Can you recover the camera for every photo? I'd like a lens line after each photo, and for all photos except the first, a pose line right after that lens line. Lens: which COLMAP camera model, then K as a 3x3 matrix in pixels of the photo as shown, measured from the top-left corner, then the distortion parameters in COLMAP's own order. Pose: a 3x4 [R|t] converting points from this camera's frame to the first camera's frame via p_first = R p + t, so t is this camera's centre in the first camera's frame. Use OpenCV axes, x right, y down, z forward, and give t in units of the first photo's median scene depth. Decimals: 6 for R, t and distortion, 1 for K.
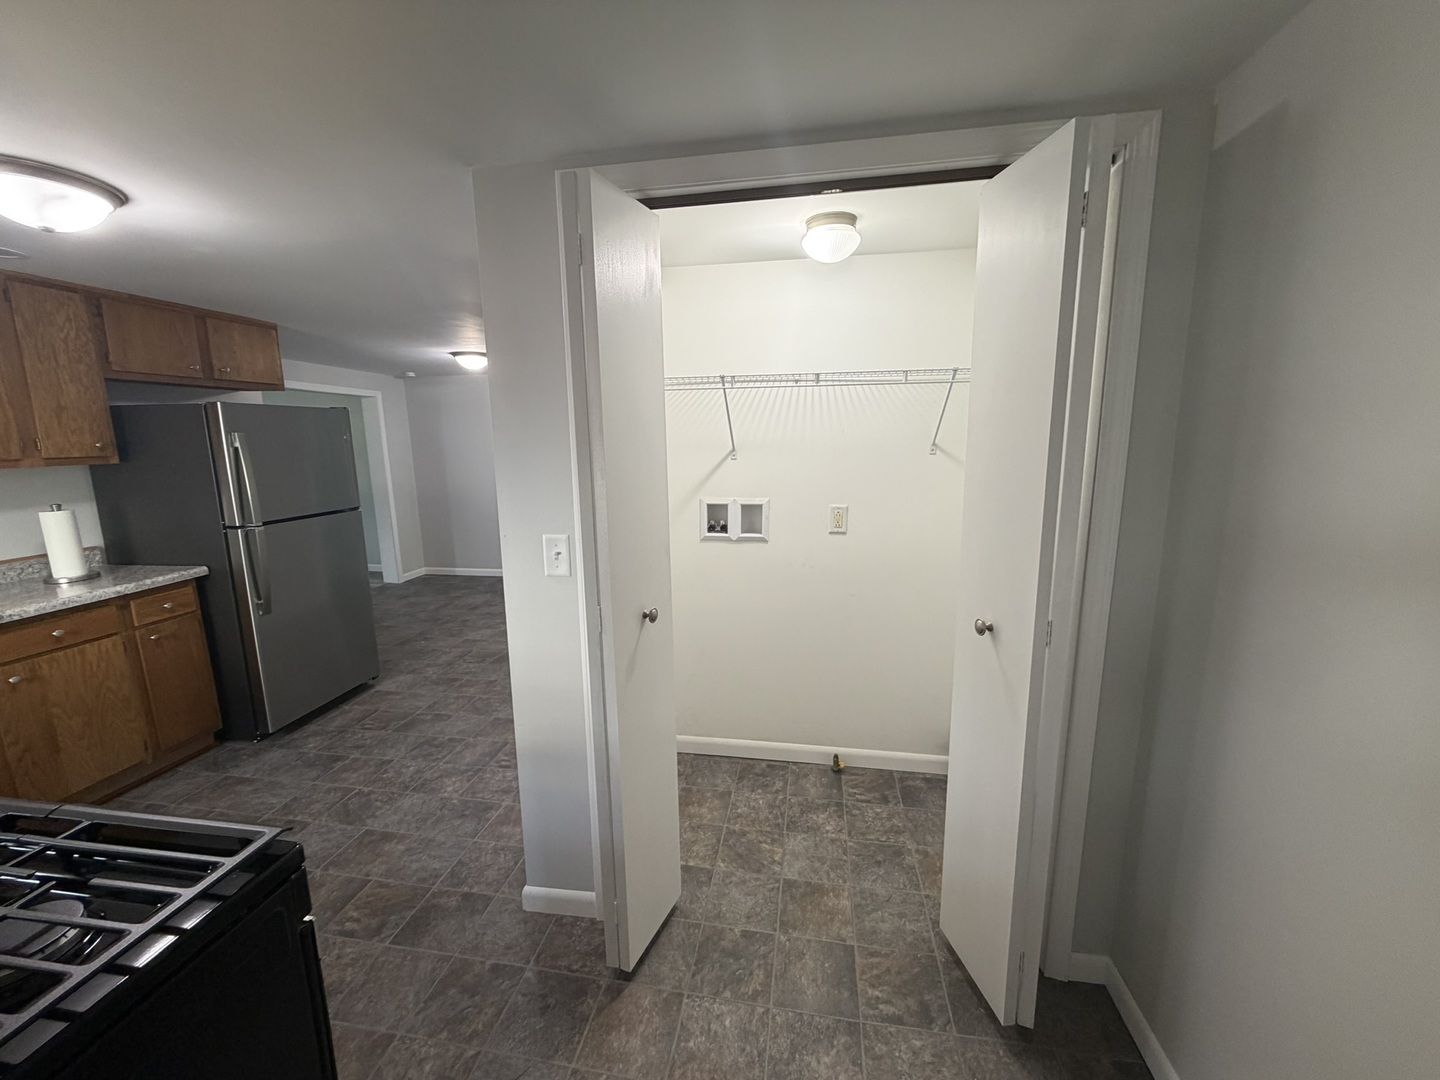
lens RADIAL K [[578.1, 0, 723.6], [0, 578.1, 542.2], [0, 0, 1]] dist [0.001144, -0.000049]
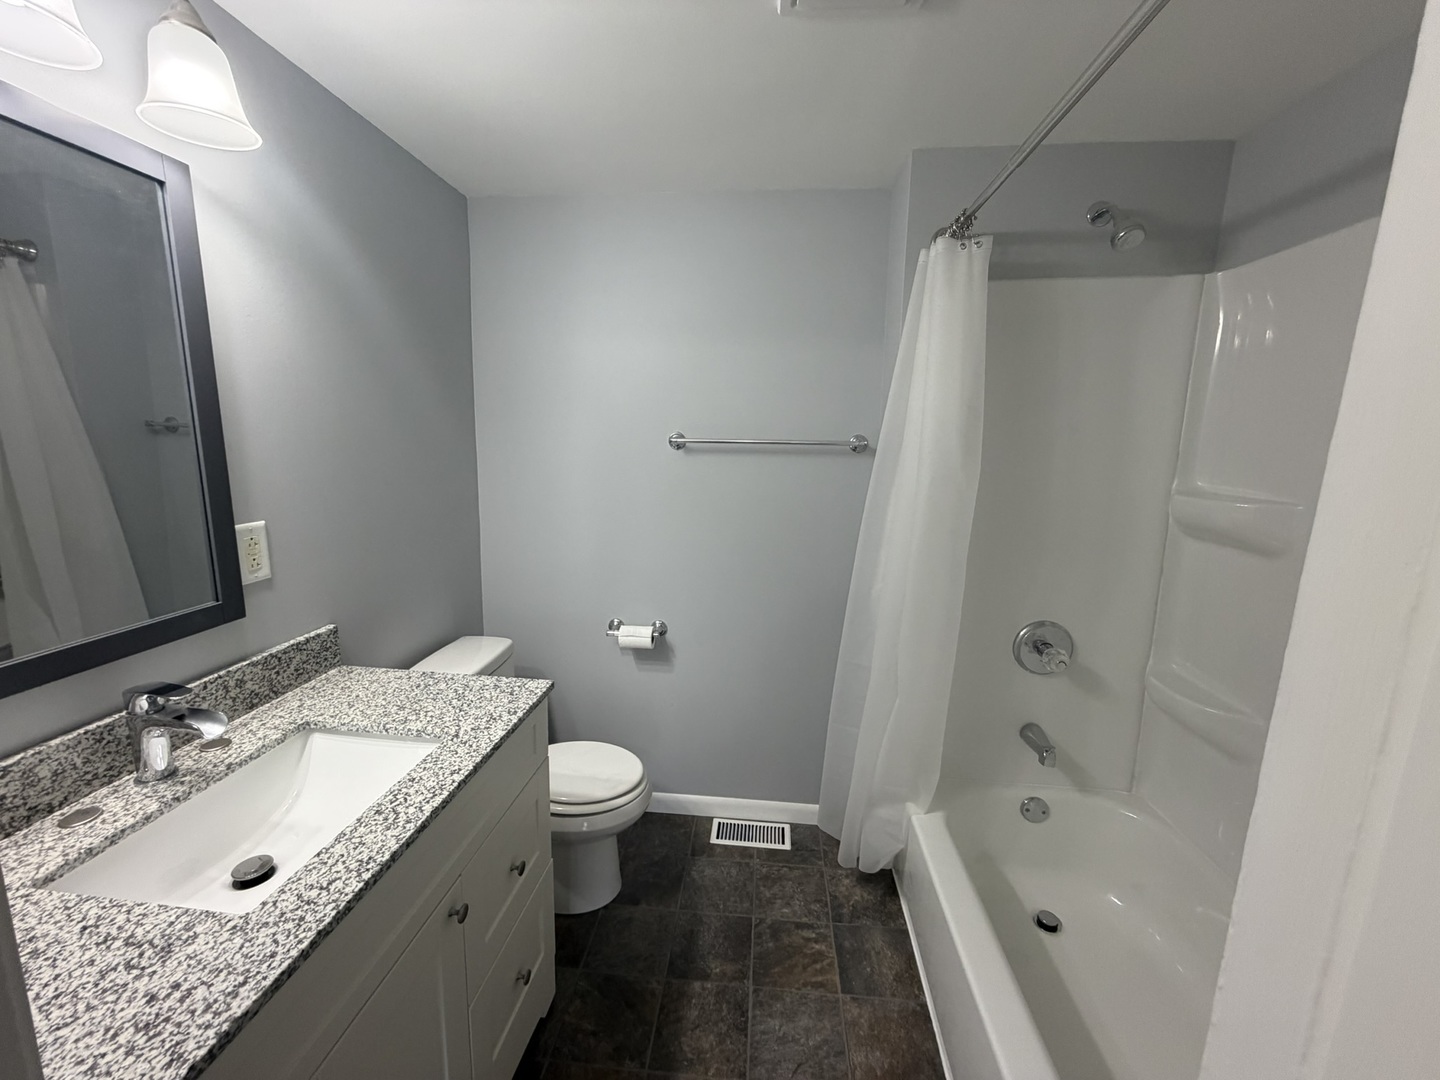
lens RADIAL K [[578.1, 0, 718.5], [0, 578.1, 540.1], [0, 0, 1]] dist [0.001144, -0.000049]
pose [[-0.997793, 0.011908, -0.065327, 0.483998], [-0.011250, 0.939254, 0.343038, -0.259954], [0.065443, 0.343016, -0.937047, 1.653012]]
